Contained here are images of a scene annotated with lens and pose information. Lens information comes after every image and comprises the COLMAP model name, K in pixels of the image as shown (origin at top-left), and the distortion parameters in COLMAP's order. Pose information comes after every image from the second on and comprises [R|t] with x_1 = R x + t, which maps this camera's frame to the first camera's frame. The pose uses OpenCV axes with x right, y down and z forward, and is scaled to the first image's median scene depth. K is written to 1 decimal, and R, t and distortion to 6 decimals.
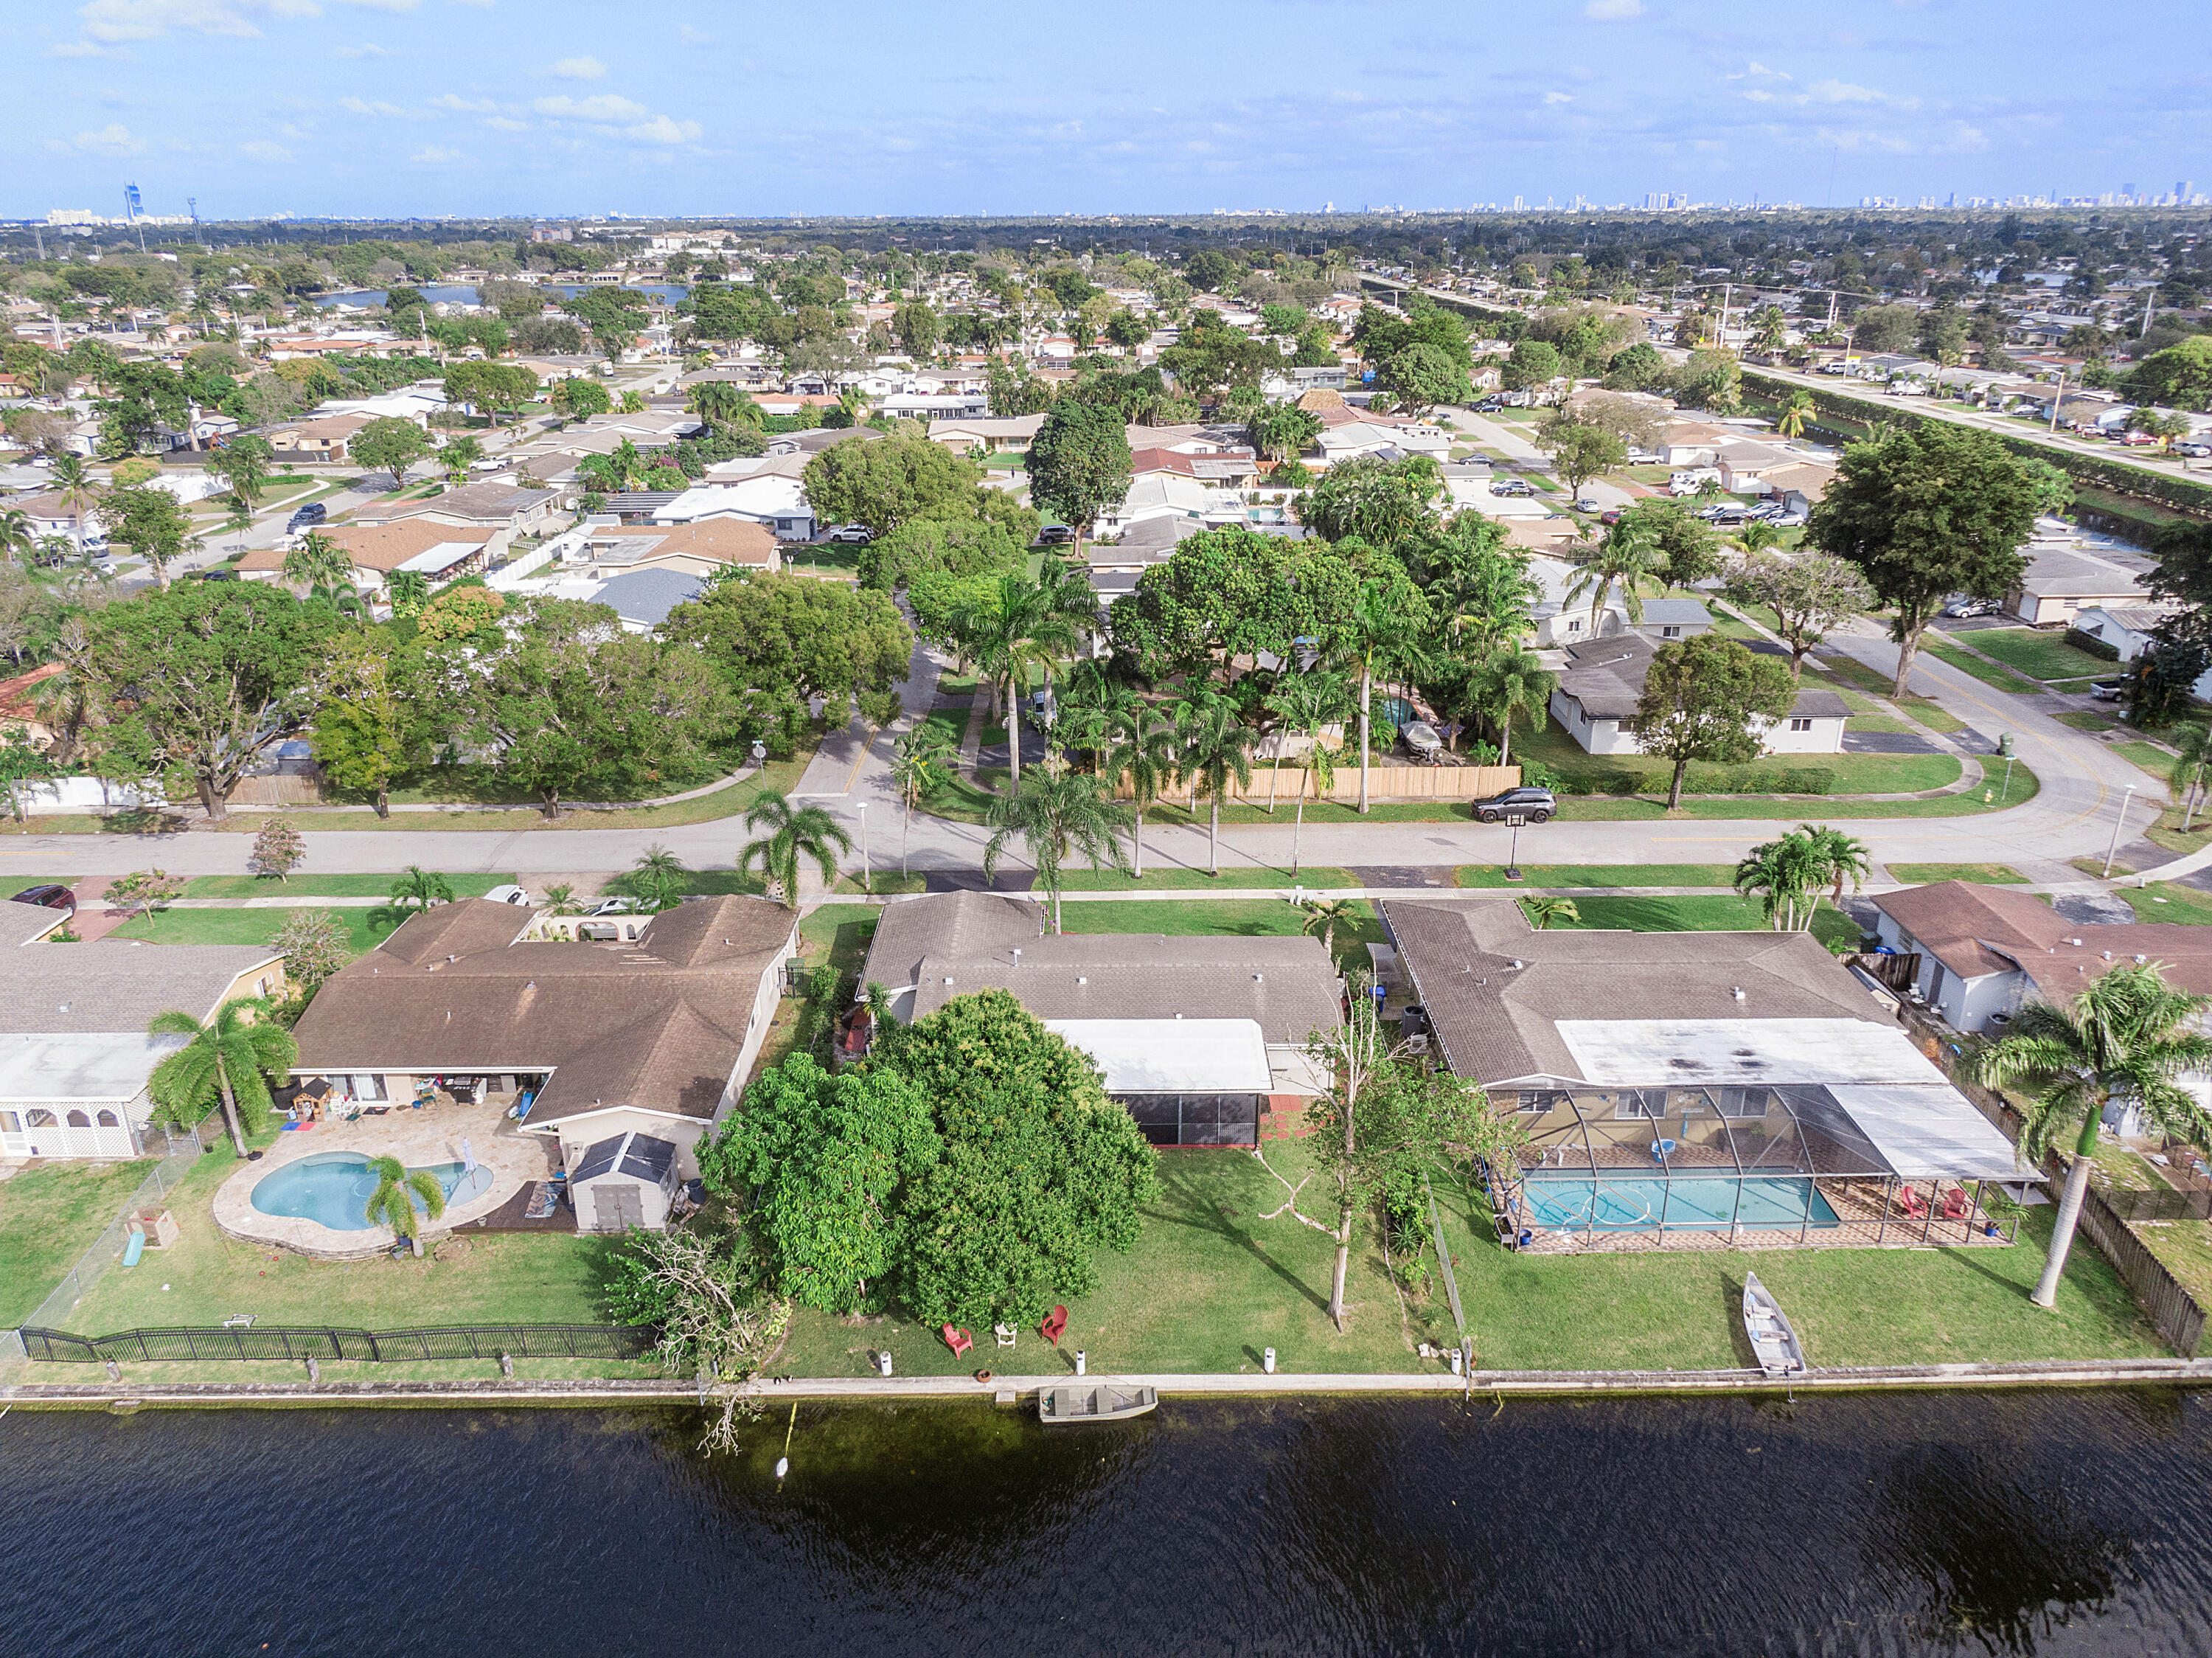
lens RADIAL K [[1562.2, 0, 1106.0], [0, 1562.2, 829.0], [0, 0, 1]] dist [0.020029, -0.035017]
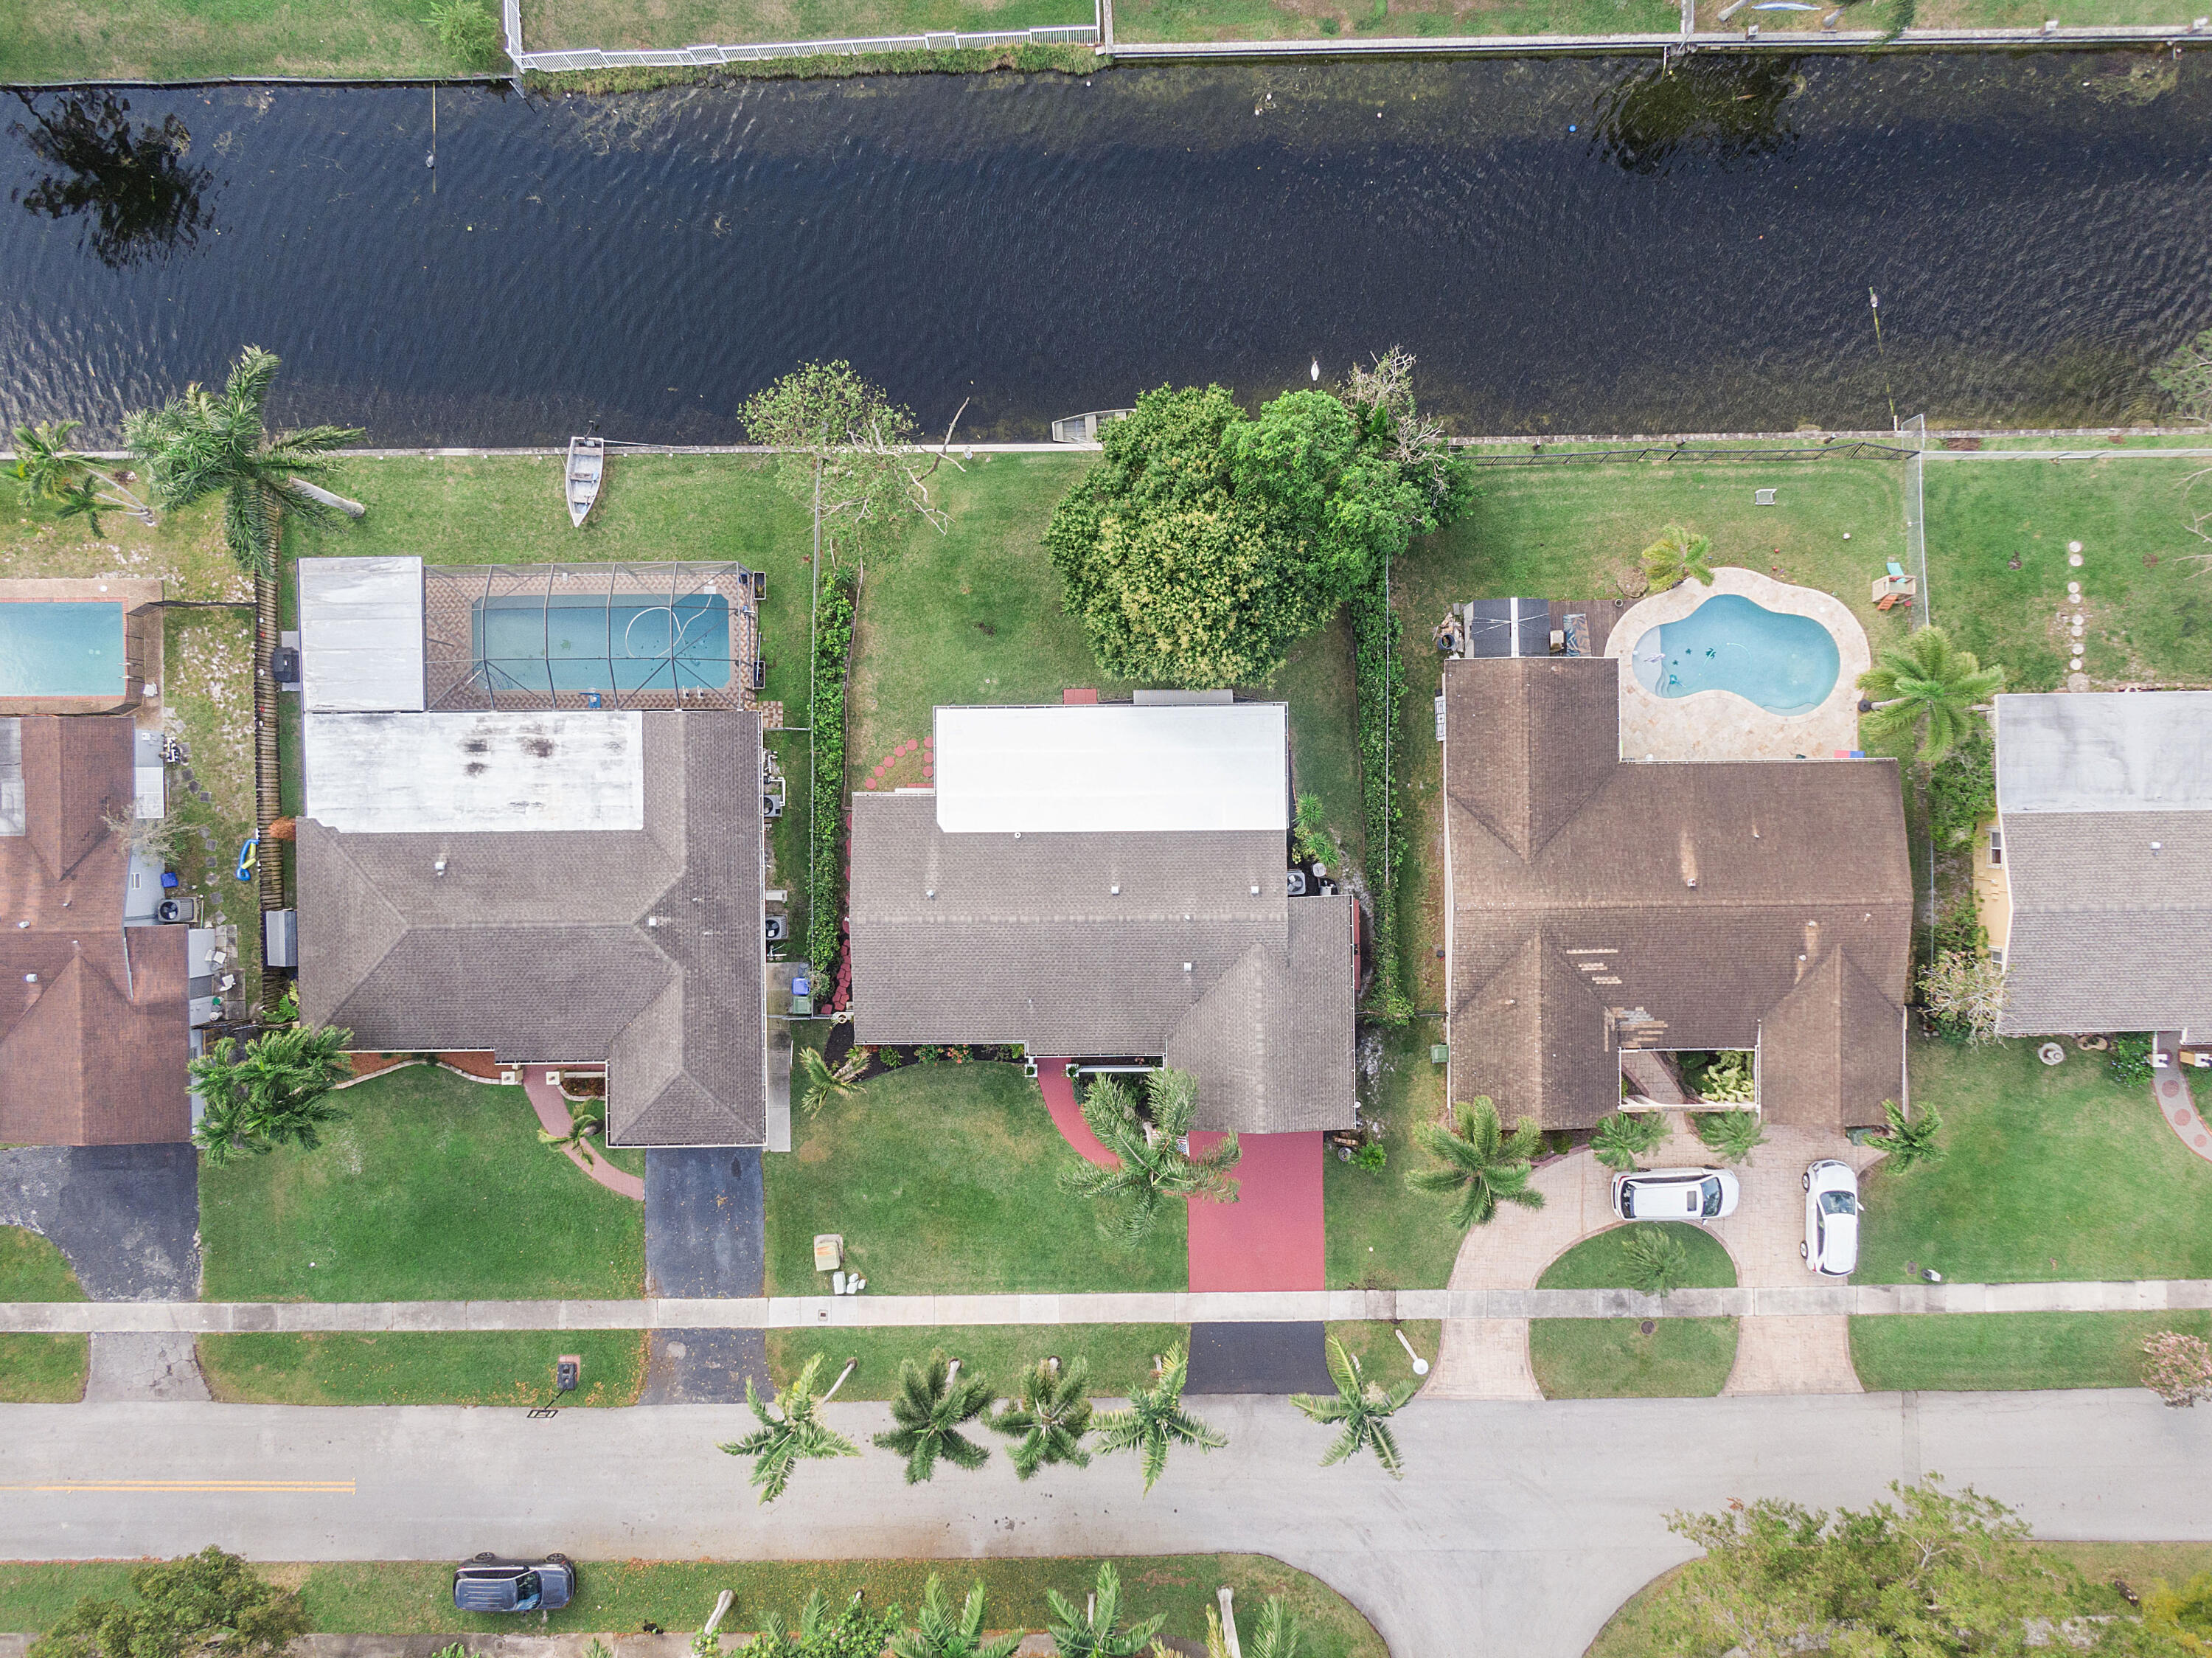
lens RADIAL K [[1574.9, 0, 1077.6], [0, 1574.9, 821.2], [0, 0, 1]] dist [0.044129, -0.075973]
pose [[-0.999983, -0.000828, 0.005717, 0.001890], [0.005614, -0.372637, 0.927960, -0.609097], [0.001362, 0.927977, 0.372635, 0.465031]]
